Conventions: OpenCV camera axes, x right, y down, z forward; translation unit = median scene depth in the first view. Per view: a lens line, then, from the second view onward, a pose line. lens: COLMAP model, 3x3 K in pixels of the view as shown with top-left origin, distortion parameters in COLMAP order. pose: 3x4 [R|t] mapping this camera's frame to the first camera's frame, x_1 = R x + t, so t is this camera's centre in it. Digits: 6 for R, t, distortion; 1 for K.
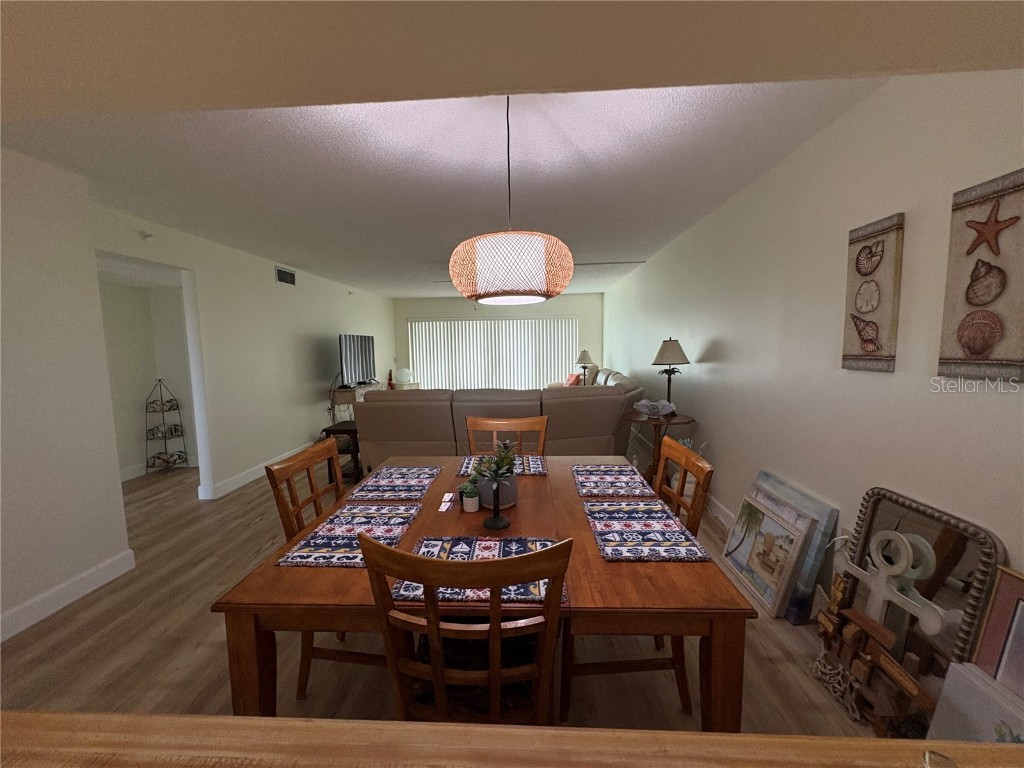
lens RADIAL K [[409.0, 0, 514.0], [0, 409.0, 385.6], [0, 0, 1]] dist [0.000033, 0.000672]
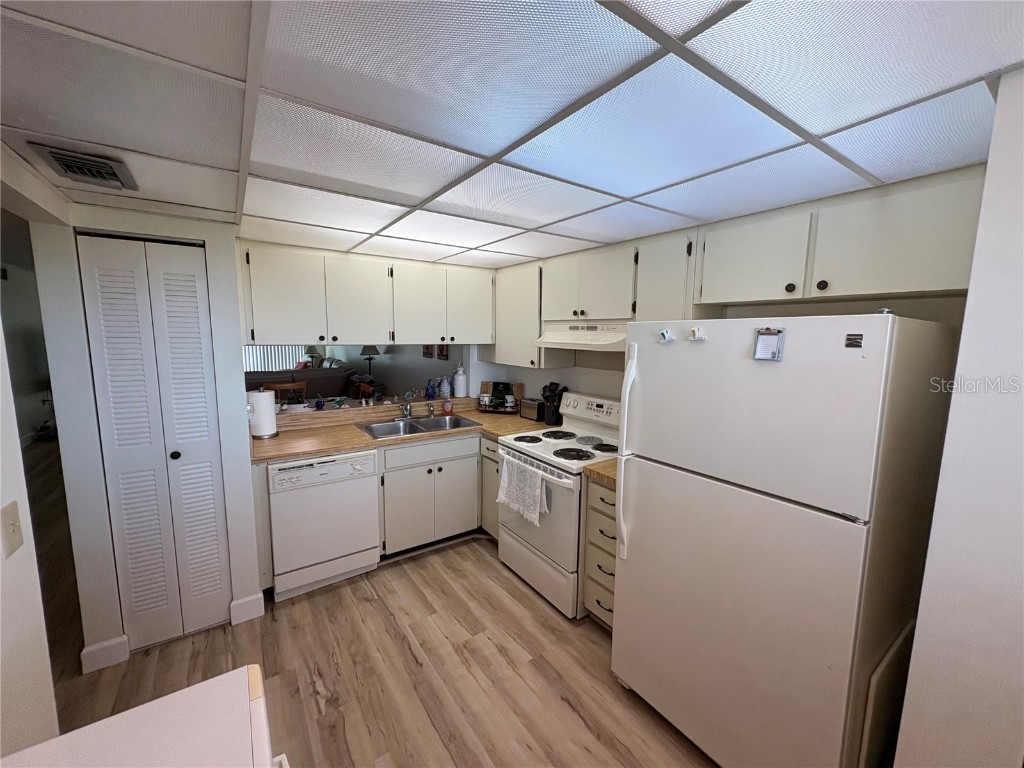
lens RADIAL K [[409.0, 0, 511.1], [0, 409.0, 384.6], [0, 0, 1]] dist [0.000033, 0.000672]
pose [[0.792347, -0.053313, 0.607737, -0.156398], [0.036080, 0.998526, 0.040555, 0.019165], [-0.609003, -0.010206, 0.793102, -0.552000]]
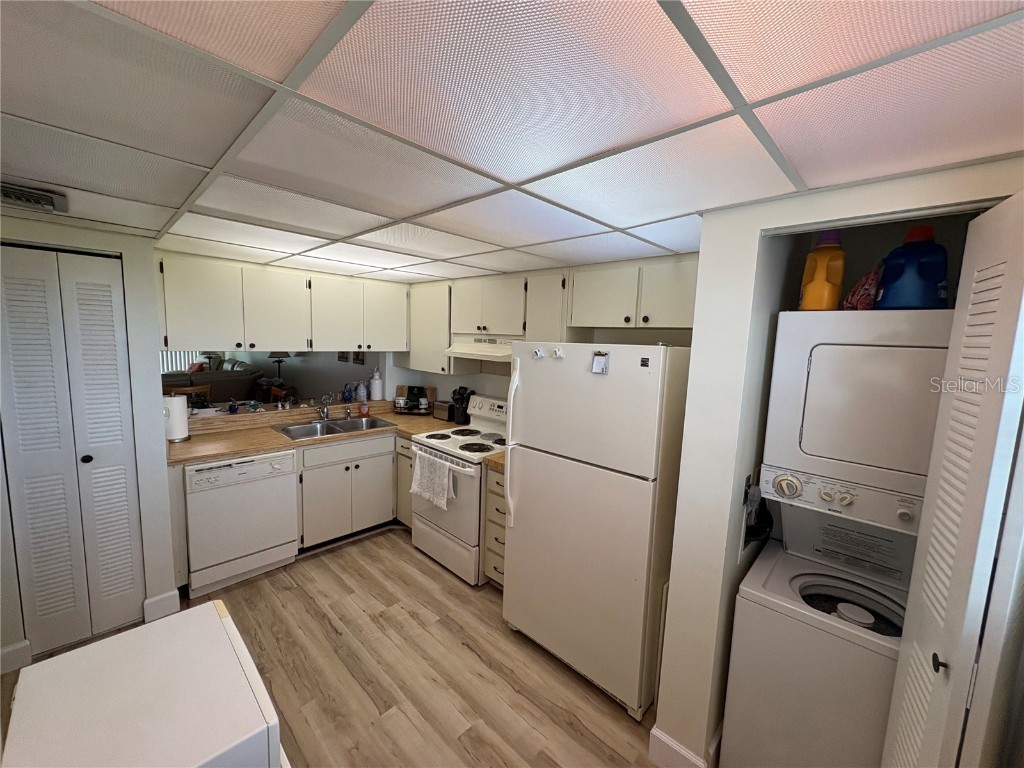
lens RADIAL K [[409.0, 0, 511.9], [0, 409.0, 384.8], [0, 0, 1]] dist [0.000033, 0.000672]
pose [[0.657554, -0.050187, 0.751734, -0.196474], [0.028027, 0.998718, 0.042161, 0.013418], [-0.752886, -0.006654, 0.658117, -0.618905]]
